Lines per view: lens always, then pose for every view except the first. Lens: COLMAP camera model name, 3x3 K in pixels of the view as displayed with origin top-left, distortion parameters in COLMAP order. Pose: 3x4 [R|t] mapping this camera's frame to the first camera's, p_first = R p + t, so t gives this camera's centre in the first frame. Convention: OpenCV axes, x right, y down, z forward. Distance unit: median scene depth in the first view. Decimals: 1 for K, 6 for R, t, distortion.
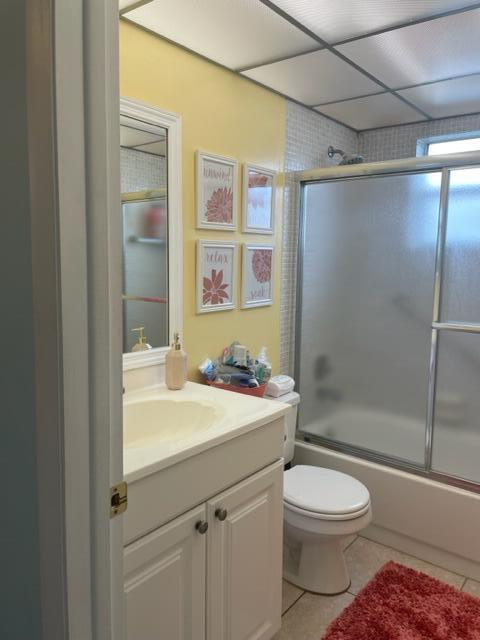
lens RADIAL K [[484.5, 0, 228.3], [0, 484.5, 309.8], [0, 0, 1]] dist [0.092700, -0.127874]
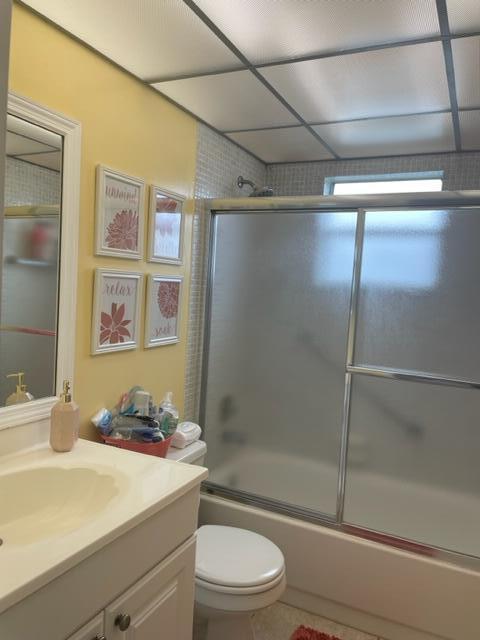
lens RADIAL K [[484.5, 0, 228.3], [0, 484.5, 309.8], [0, 0, 1]] dist [0.092700, -0.127874]
pose [[0.973098, 0.027427, 0.228755, -0.028621], [-0.015888, 0.998514, -0.052132, -0.028096], [-0.229845, 0.047095, 0.972087, 0.110935]]
